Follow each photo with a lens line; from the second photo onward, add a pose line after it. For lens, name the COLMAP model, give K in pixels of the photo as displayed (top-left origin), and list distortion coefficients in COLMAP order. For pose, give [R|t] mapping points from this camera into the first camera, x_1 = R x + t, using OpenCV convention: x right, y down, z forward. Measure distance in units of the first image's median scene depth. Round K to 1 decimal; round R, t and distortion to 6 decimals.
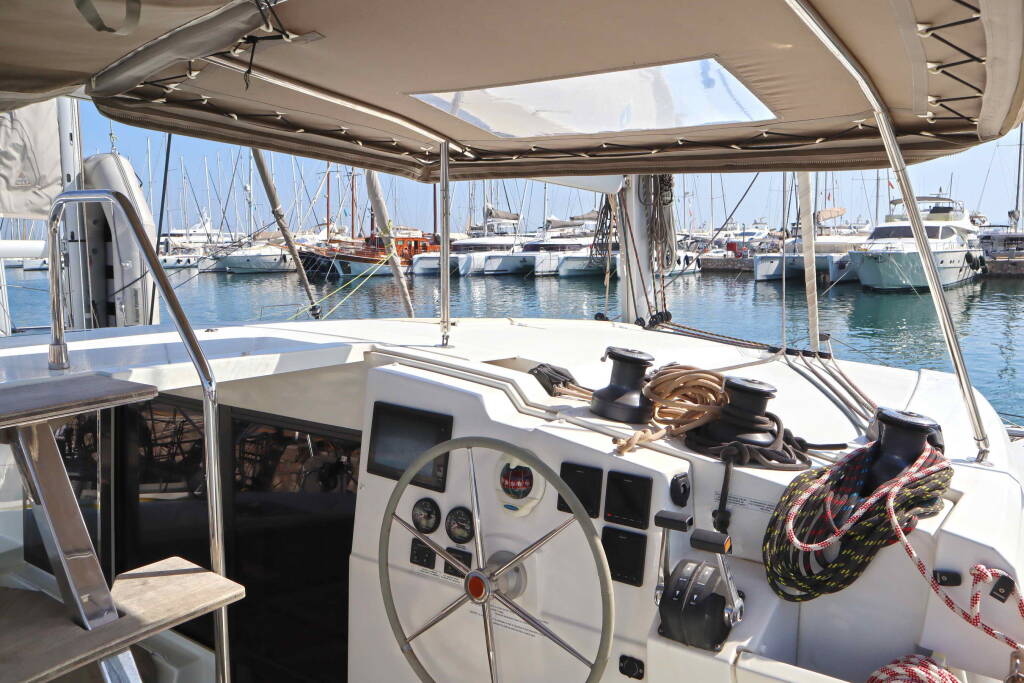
lens RADIAL K [[828.6, 0, 510.8], [0, 828.6, 337.2], [0, 0, 1]] dist [-0.089707, 0.092238]
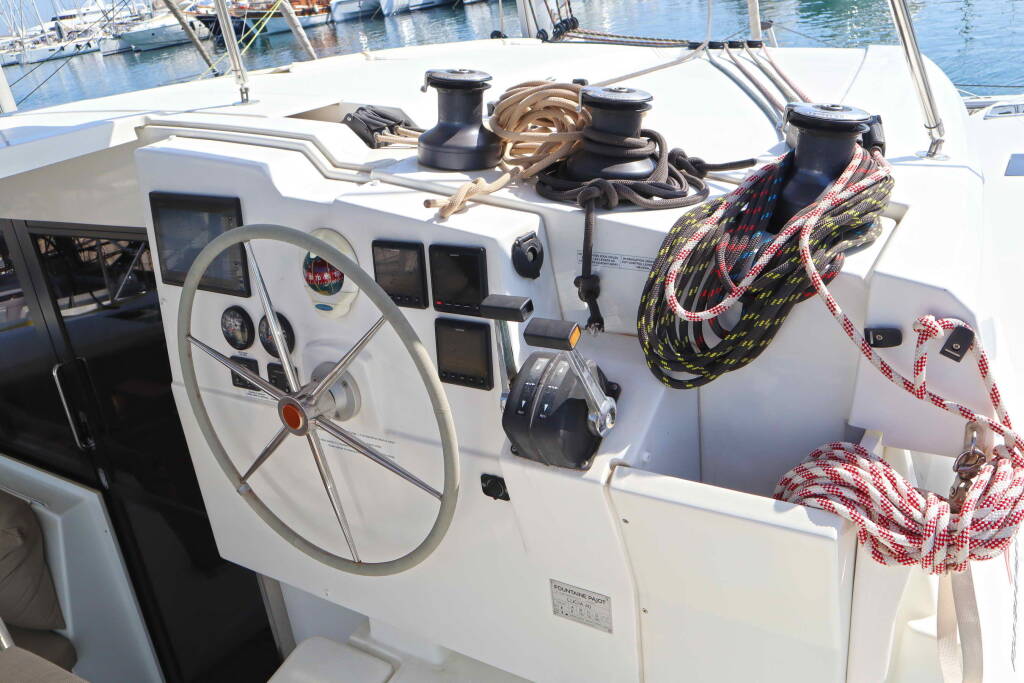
lens RADIAL K [[828.6, 0, 507.8], [0, 828.6, 337.8], [0, 0, 1]] dist [-0.089707, 0.092238]
pose [[0.987828, -0.154952, 0.013621, 0.153613], [0.143176, 0.939979, 0.309743, 0.020852], [-0.060799, -0.304022, 0.950723, 0.256914]]
